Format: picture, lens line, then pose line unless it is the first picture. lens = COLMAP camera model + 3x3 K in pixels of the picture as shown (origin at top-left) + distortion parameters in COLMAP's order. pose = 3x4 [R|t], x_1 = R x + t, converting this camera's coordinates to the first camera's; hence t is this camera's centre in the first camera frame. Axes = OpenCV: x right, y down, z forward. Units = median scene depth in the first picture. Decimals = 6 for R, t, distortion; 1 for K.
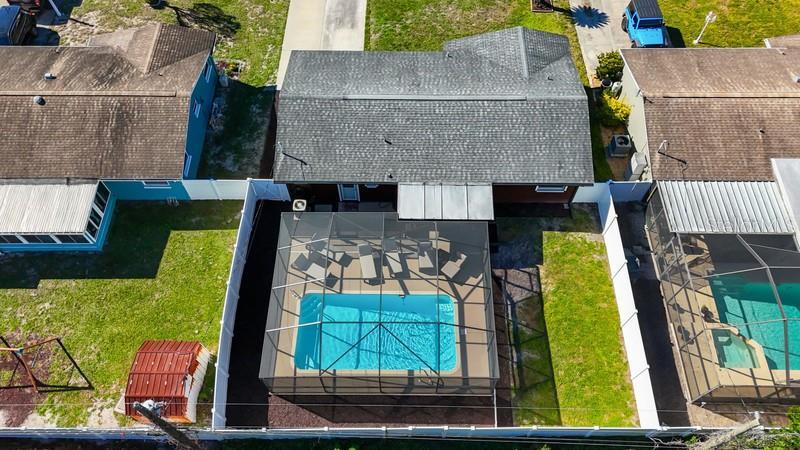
lens RADIAL K [[559.0, 0, 400.0], [0, 559.0, 225.0], [0, 0, 1]] dist [0.004442, 0.000068]
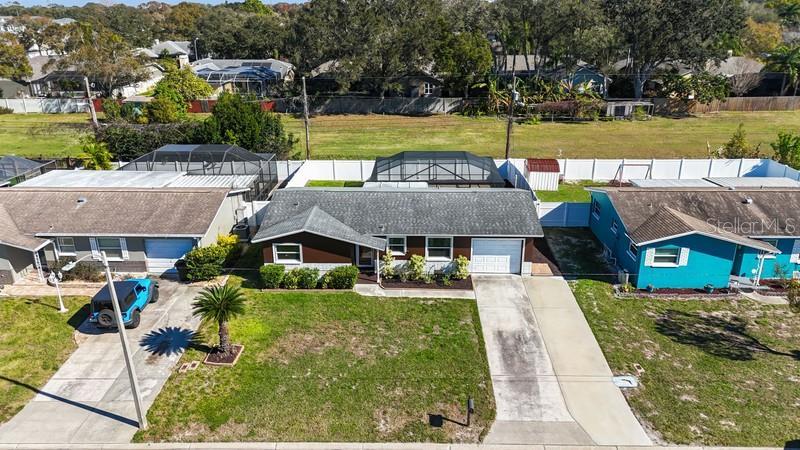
lens RADIAL K [[559.0, 0, 400.0], [0, 559.0, 225.0], [0, 0, 1]] dist [0.004442, 0.000068]
pose [[-0.999810, 0.004595, 0.018946, 0.030396], [0.019396, 0.136293, 0.990479, -1.092088], [0.001969, 0.990658, -0.136357, 0.957325]]
